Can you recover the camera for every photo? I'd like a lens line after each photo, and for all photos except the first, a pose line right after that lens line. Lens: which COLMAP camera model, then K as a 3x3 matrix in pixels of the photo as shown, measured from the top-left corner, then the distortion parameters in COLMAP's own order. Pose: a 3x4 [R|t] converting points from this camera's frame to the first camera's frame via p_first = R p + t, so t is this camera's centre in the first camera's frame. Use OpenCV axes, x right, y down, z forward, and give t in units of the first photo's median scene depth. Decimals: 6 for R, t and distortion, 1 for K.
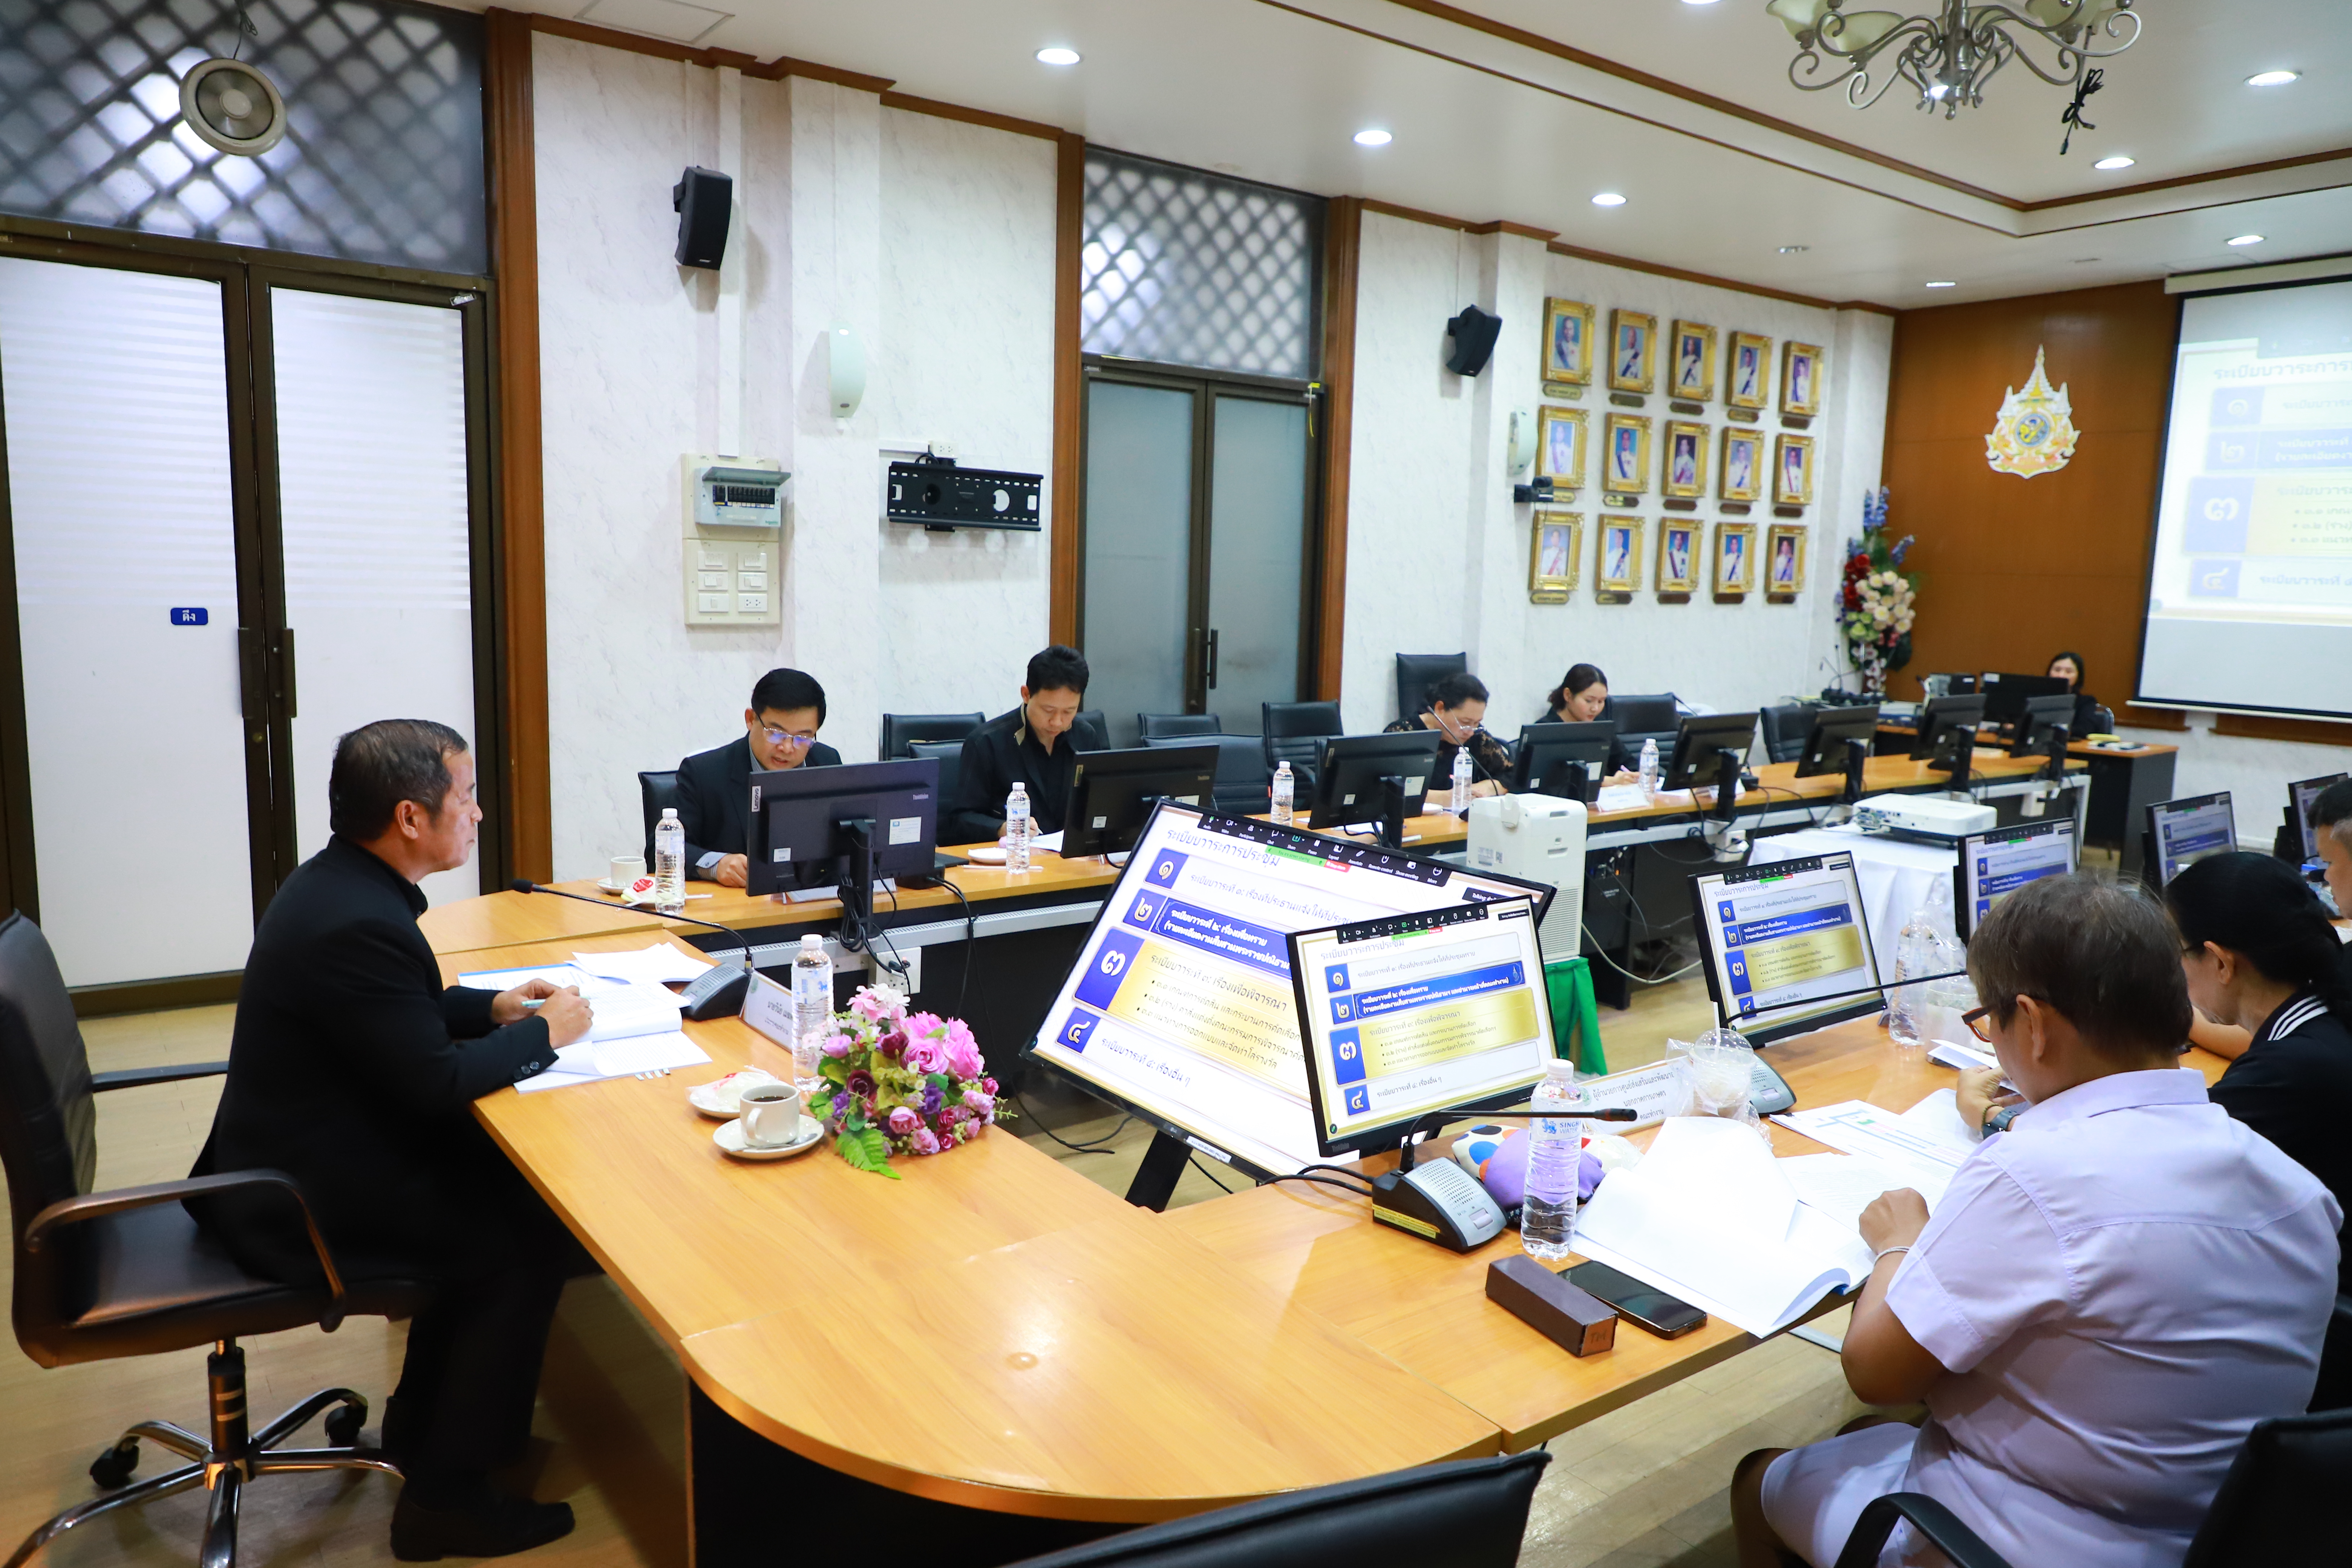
lens RADIAL K [[1571.6, 0, 1167.8], [0, 1571.6, 789.4], [0, 0, 1]] dist [-0.005552, -0.000709]
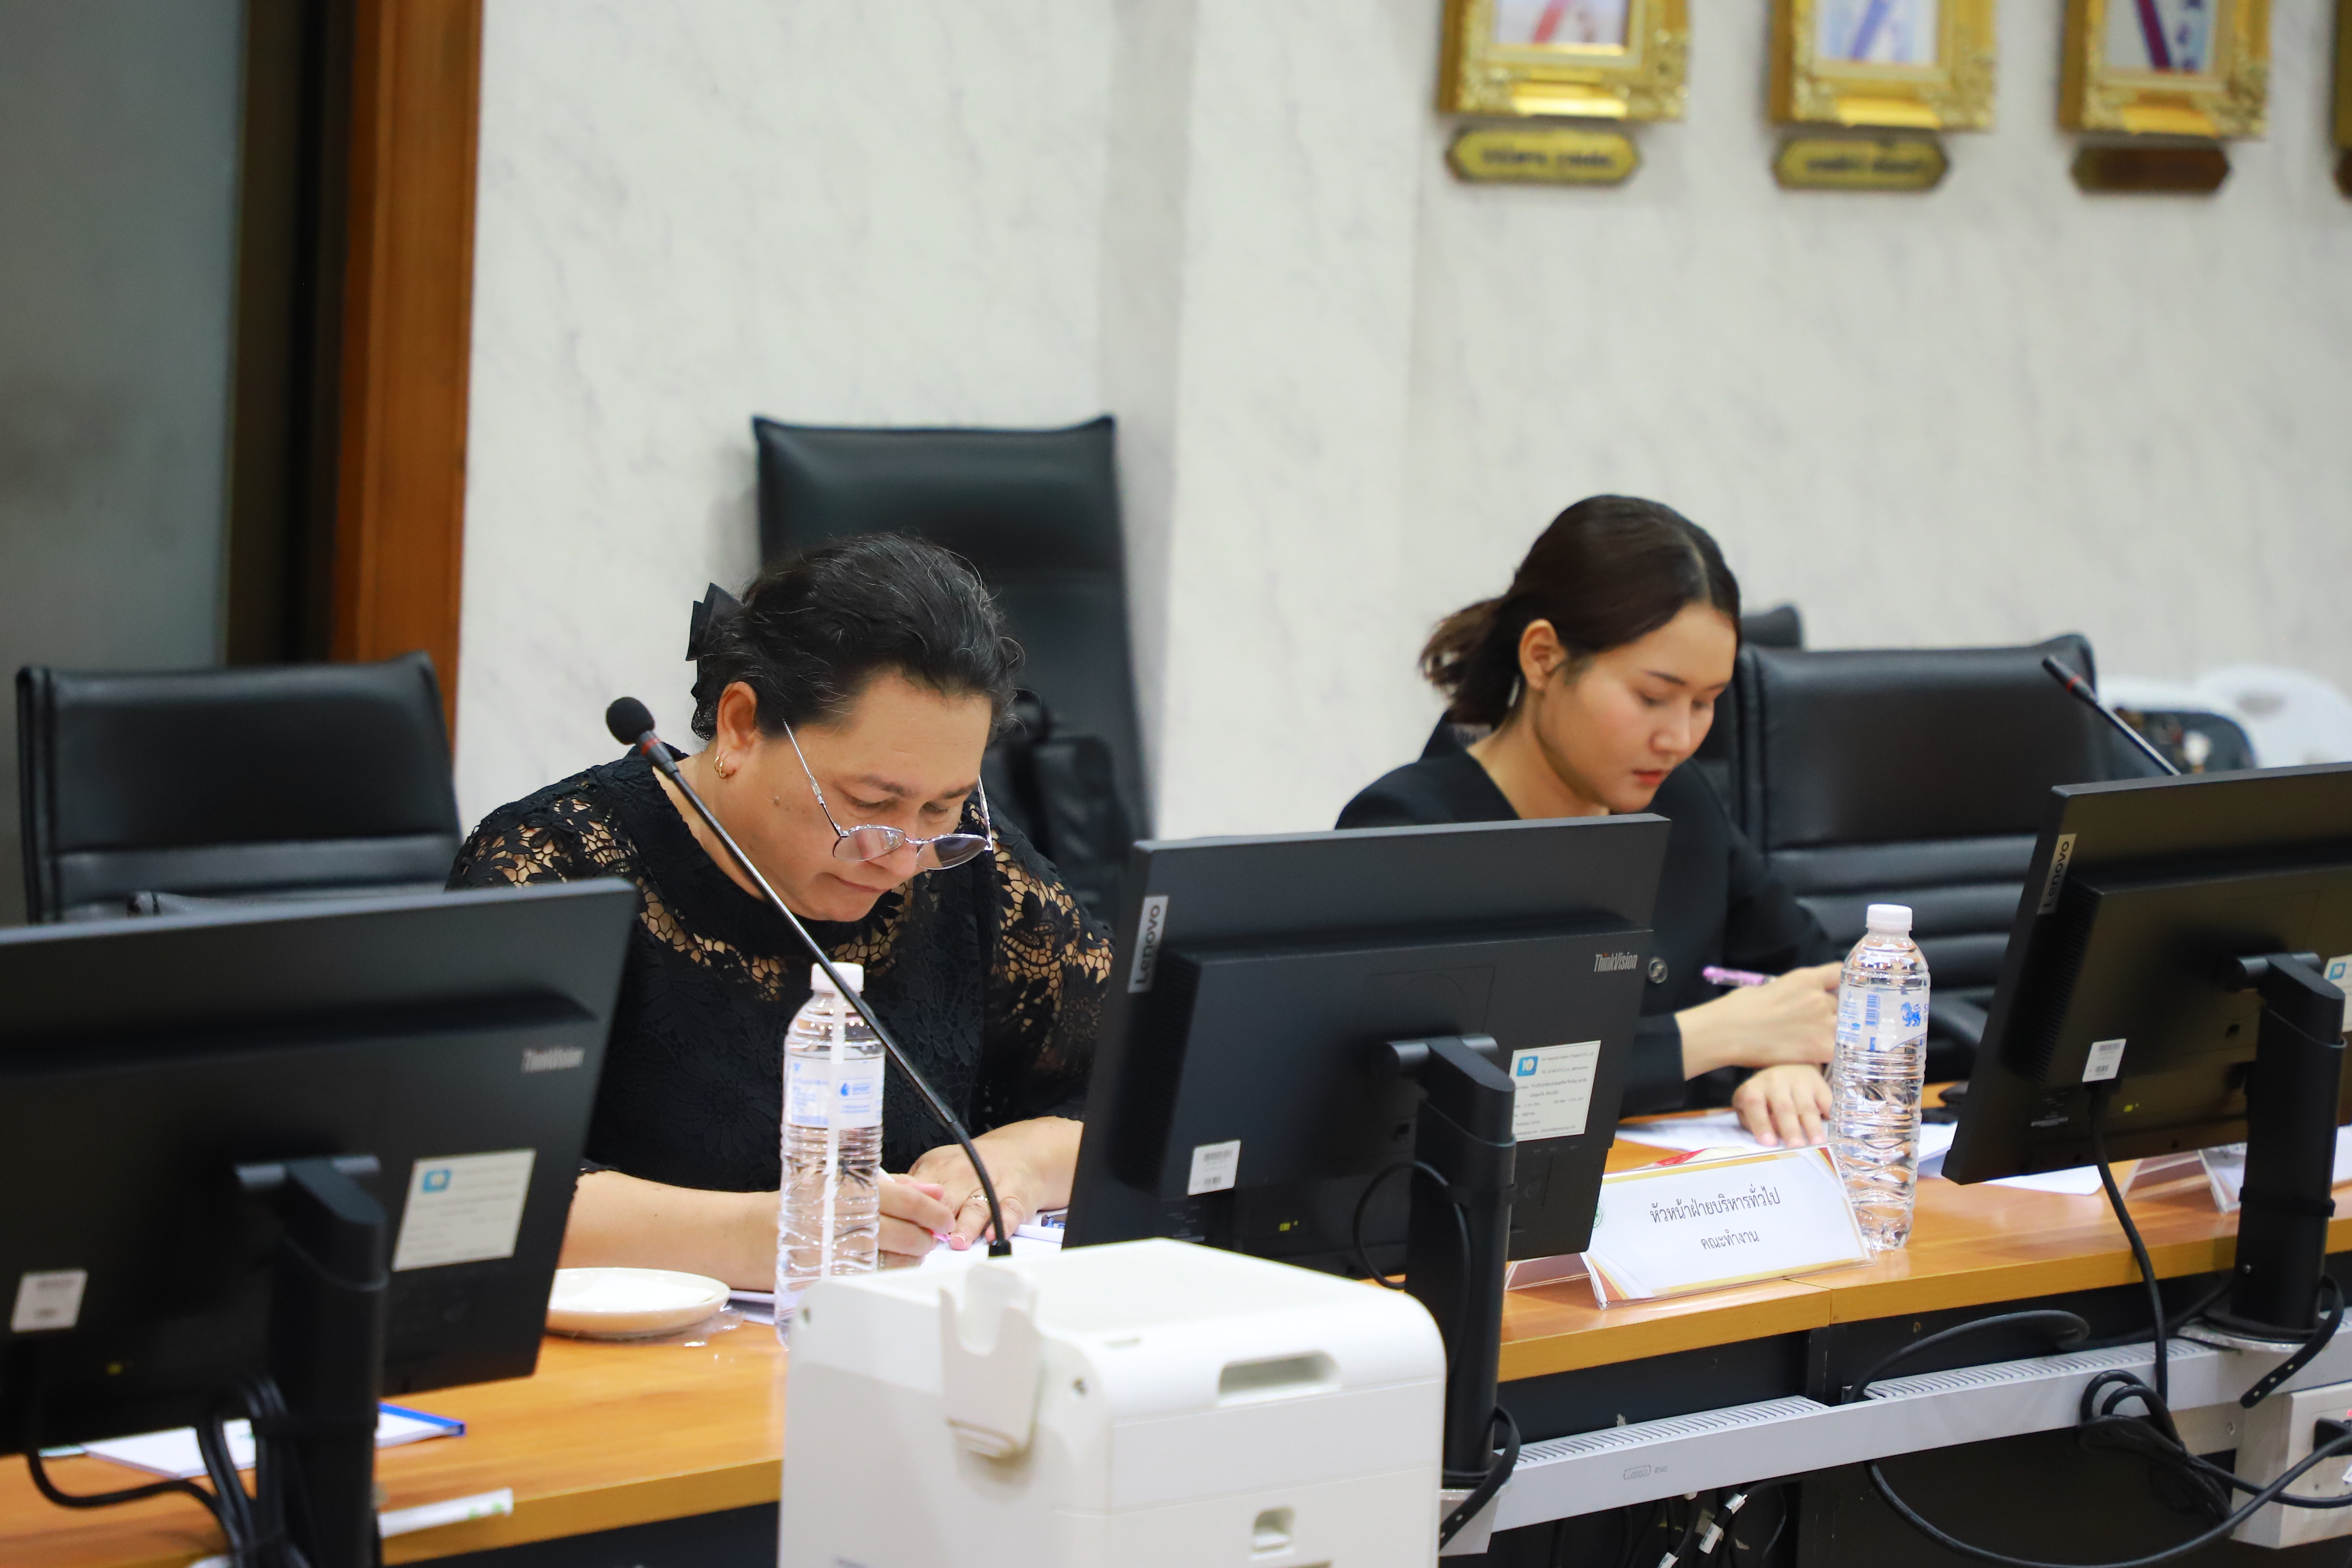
lens RADIAL K [[7215.9, 0, 1179.2], [0, 7215.9, 785.0], [0, 0, 1]] dist [0.048449, 0.000000]
pose [[0.986968, 0.006223, 0.160798, 0.086078], [-0.001119, 0.999493, -0.031810, -0.019150], [-0.160914, 0.031215, 0.986475, 0.163689]]
